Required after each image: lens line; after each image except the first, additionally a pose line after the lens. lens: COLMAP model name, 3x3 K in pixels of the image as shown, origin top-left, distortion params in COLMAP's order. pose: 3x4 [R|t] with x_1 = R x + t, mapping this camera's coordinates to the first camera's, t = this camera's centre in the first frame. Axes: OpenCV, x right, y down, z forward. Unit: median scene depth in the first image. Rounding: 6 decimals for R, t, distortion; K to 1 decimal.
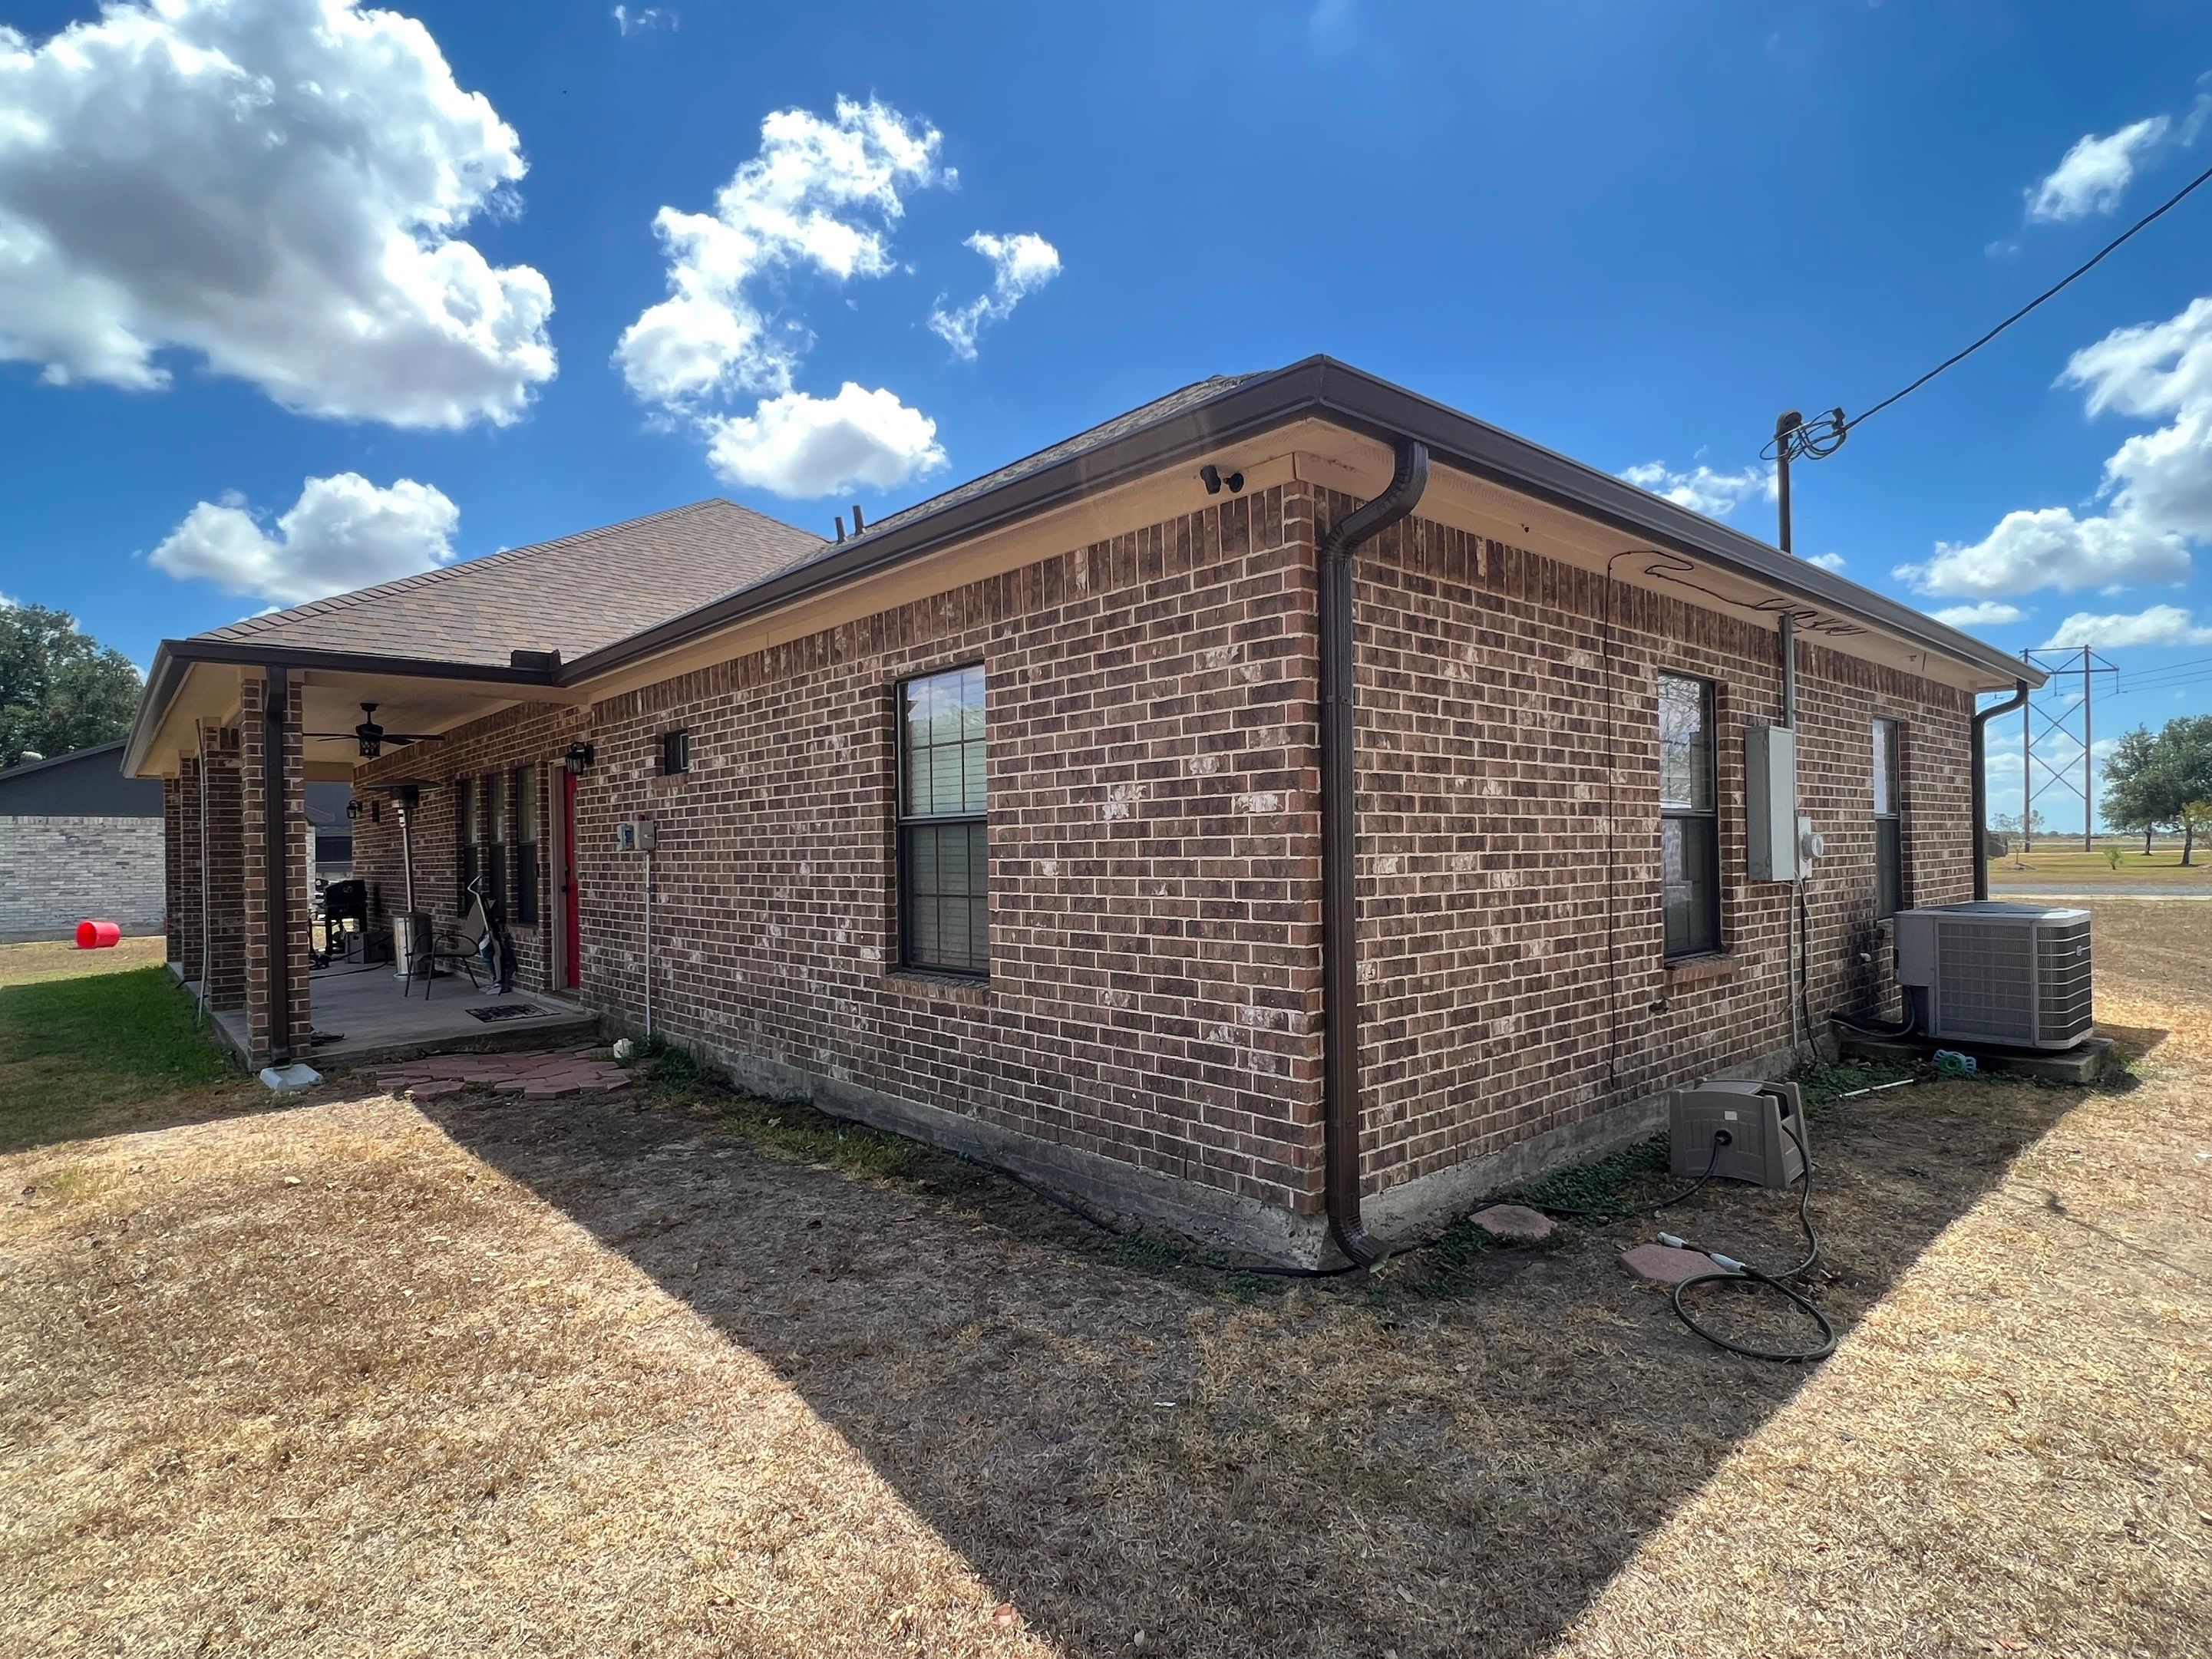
lens RADIAL K [[1165.5, 0, 1106.0], [0, 1165.5, 829.5], [0, 0, 1]] dist [-0.002487, -0.001779]
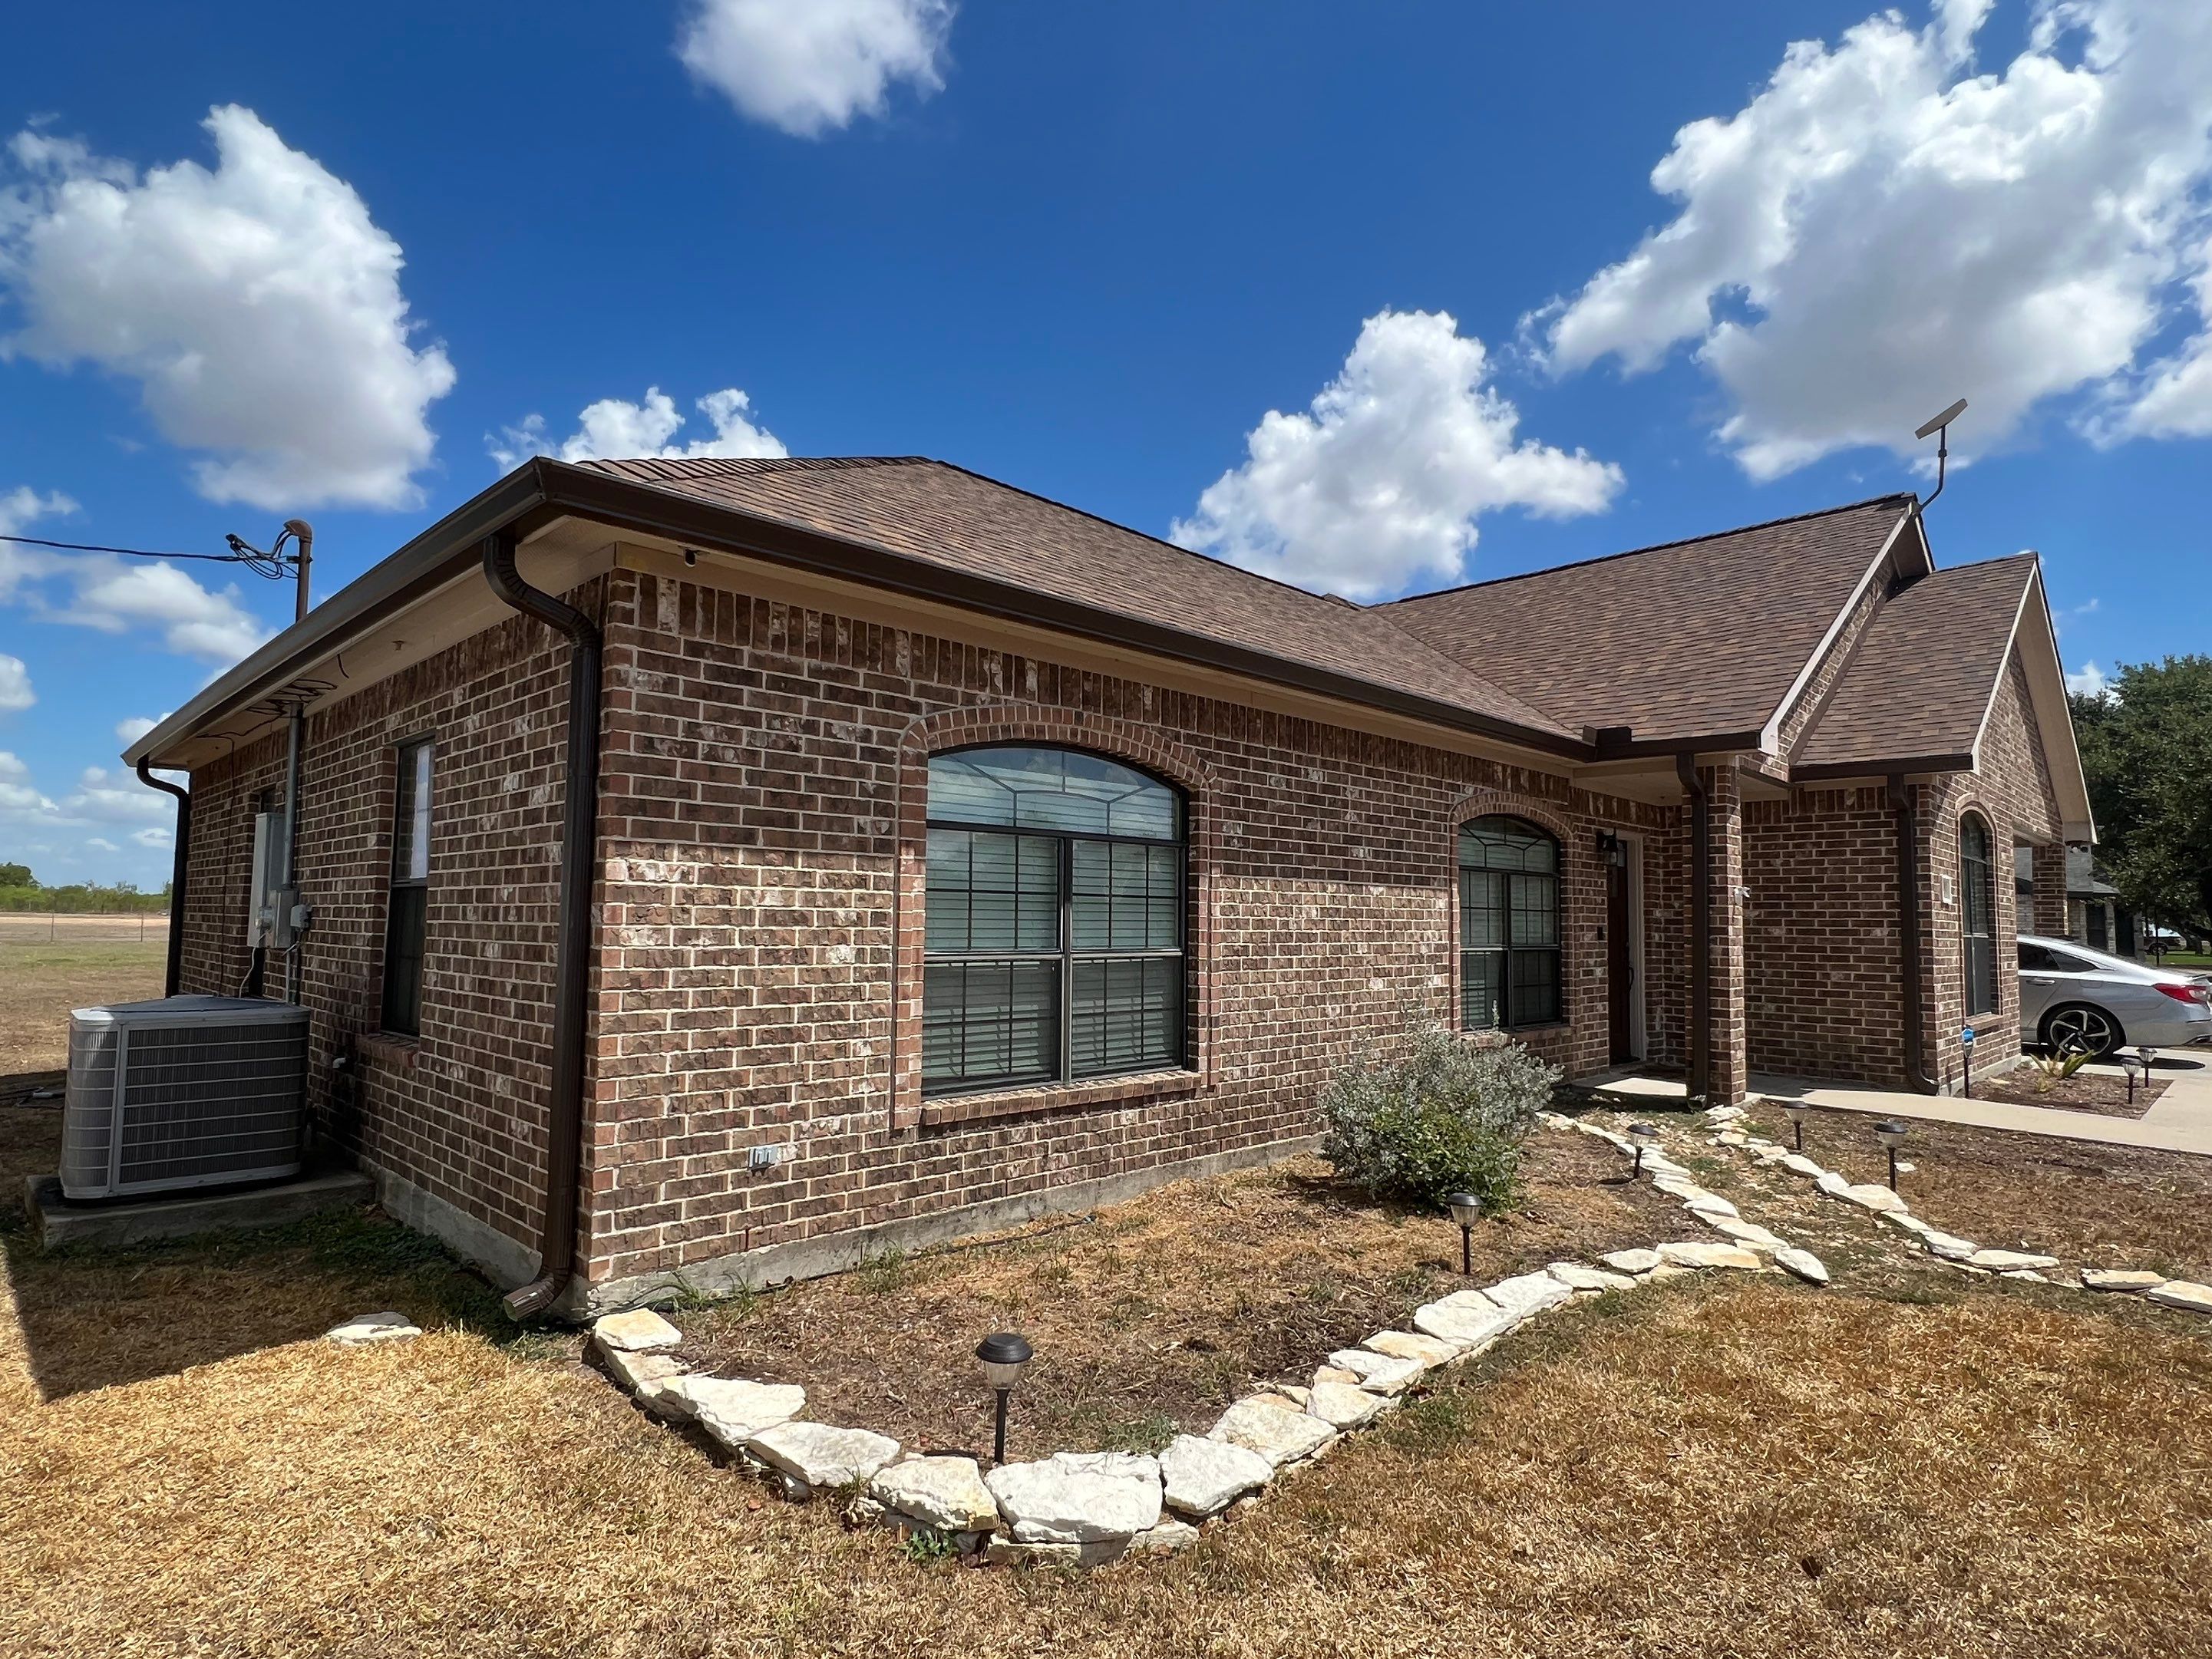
lens RADIAL K [[1165.5, 0, 1106.0], [0, 1165.5, 829.5], [0, 0, 1]] dist [-0.002487, -0.001779]
pose [[0.072775, -0.058827, -0.995612, 2.053974], [0.002439, 0.998266, -0.058806, -0.001318], [0.997345, 0.001851, 0.072792, 2.020378]]
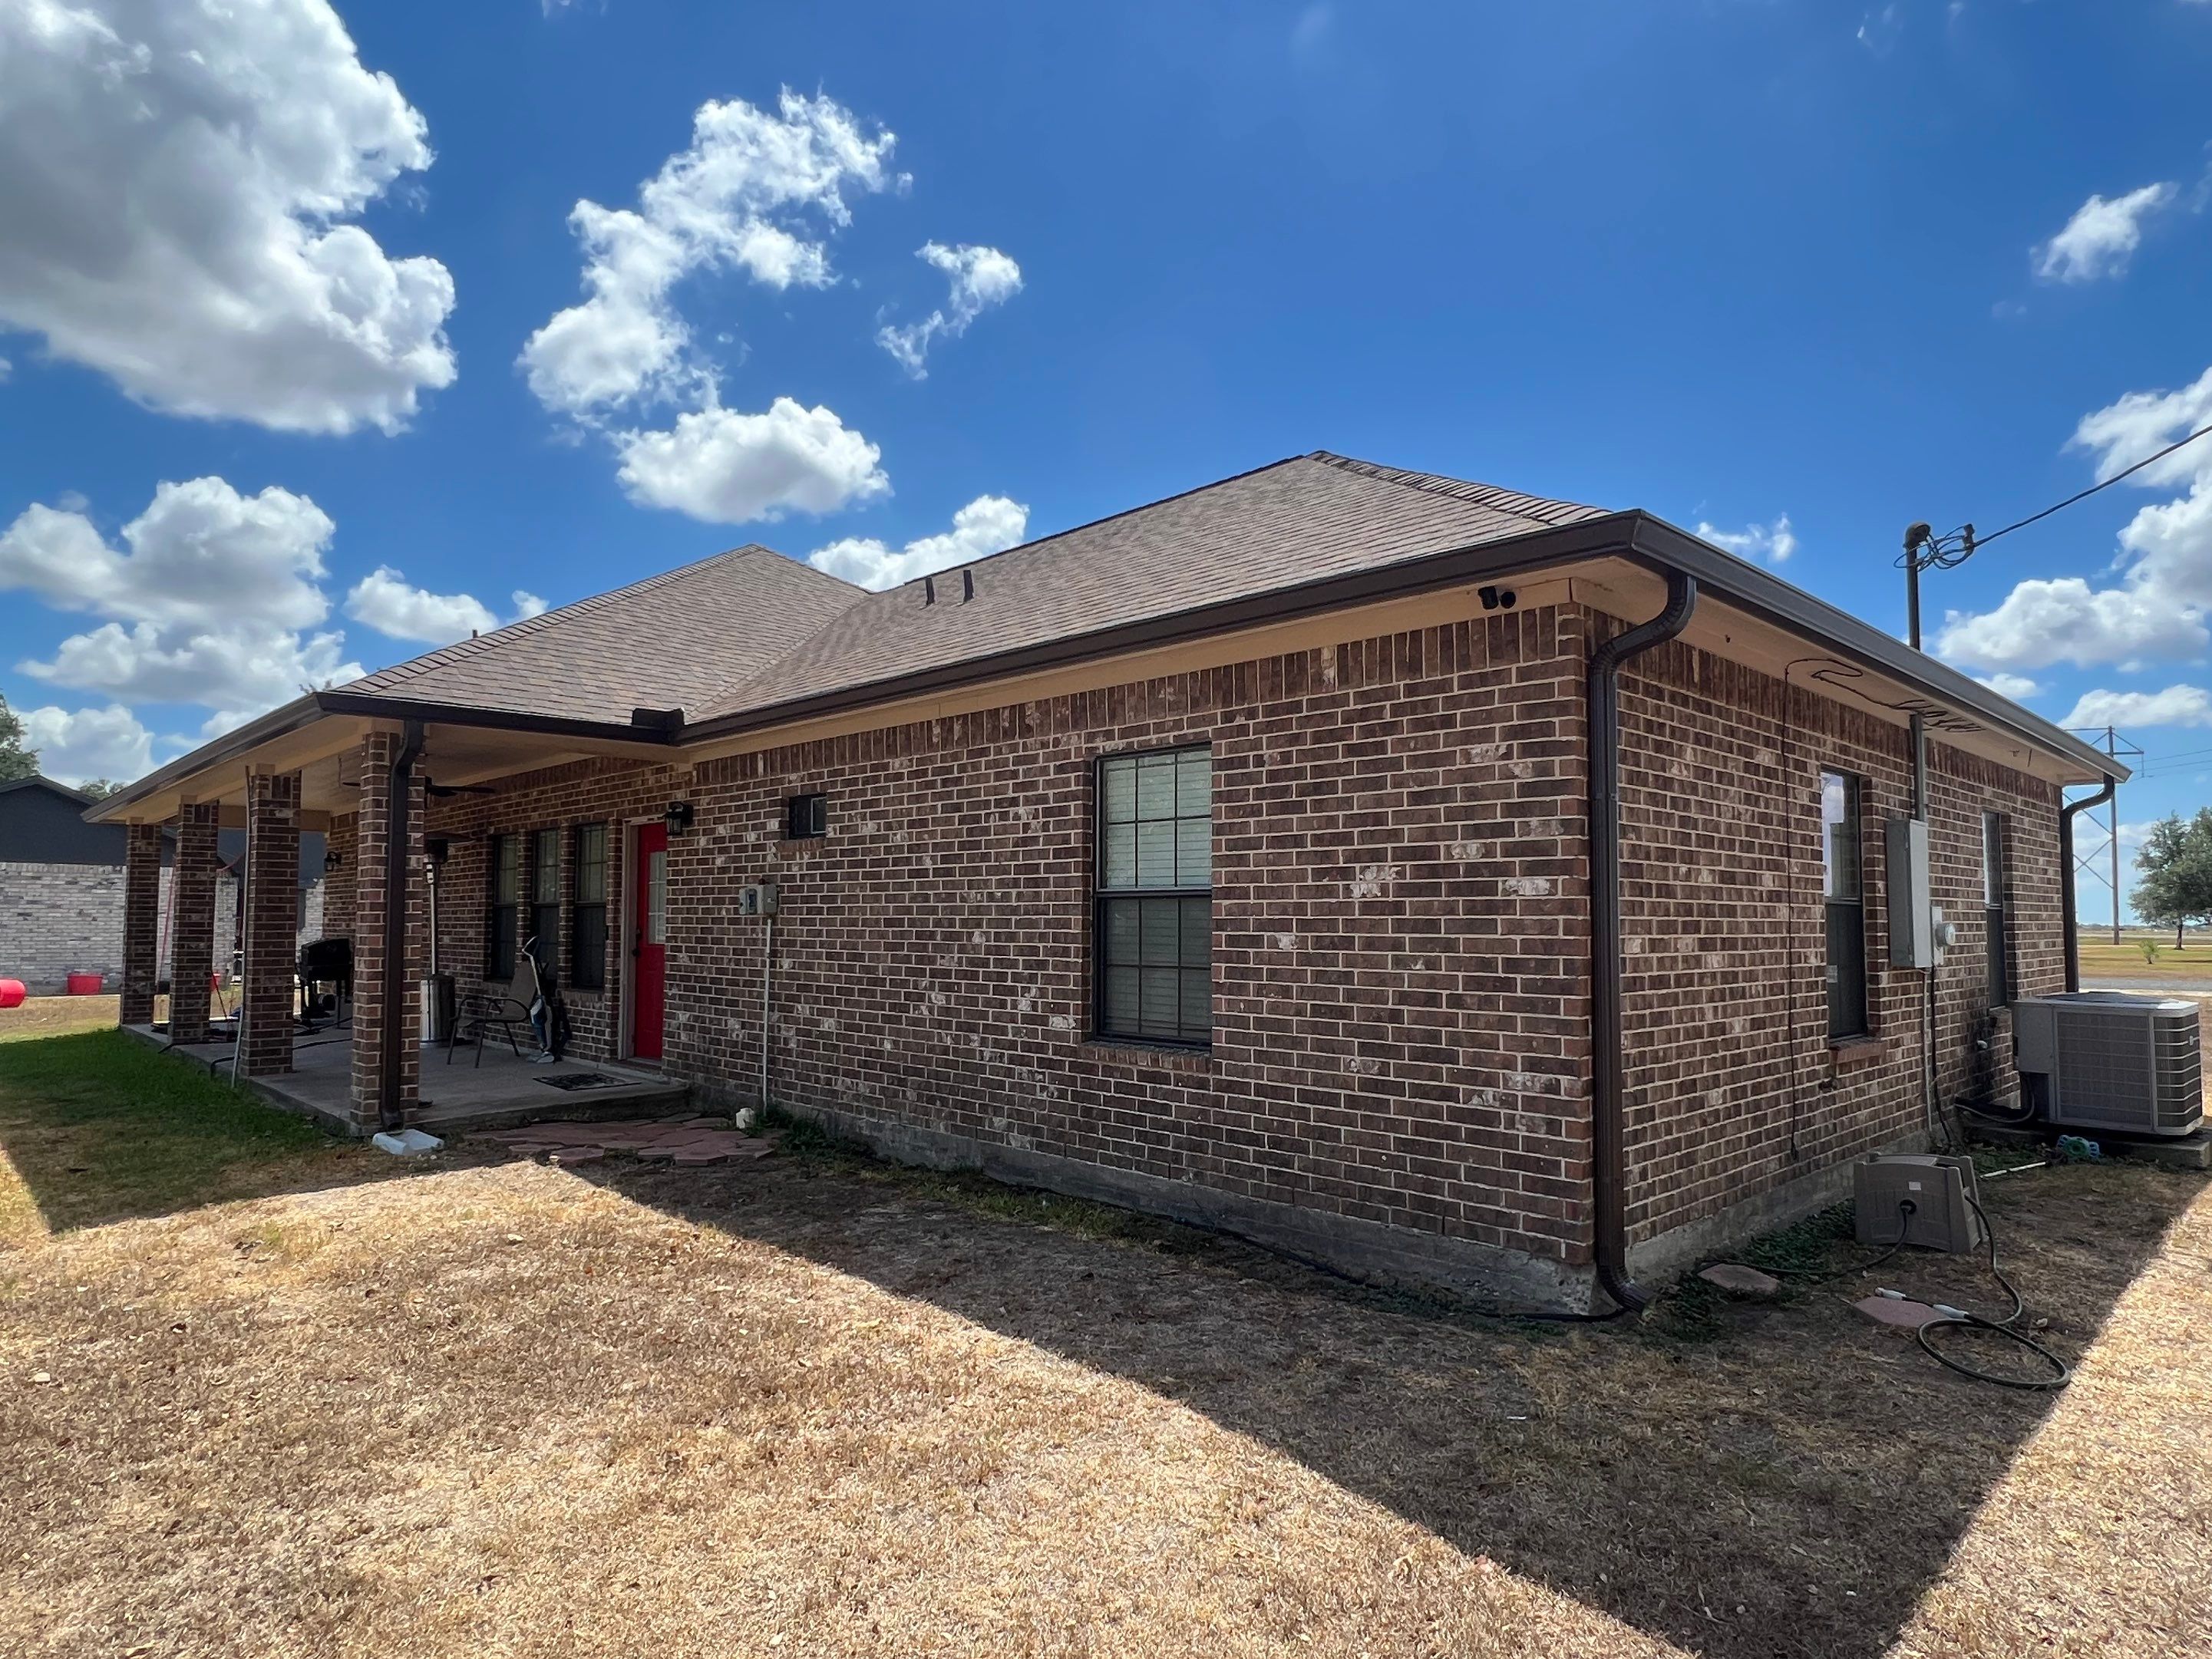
lens RADIAL K [[1293.3, 0, 1106.0], [0, 1293.3, 829.5], [0, 0, 1]] dist [-0.002202, -0.000777]
pose [[0.998837, 0.023512, 0.042088, -0.234350], [-0.021233, 0.998326, -0.053796, -0.002023], [-0.043283, 0.052839, 0.997665, -0.152395]]
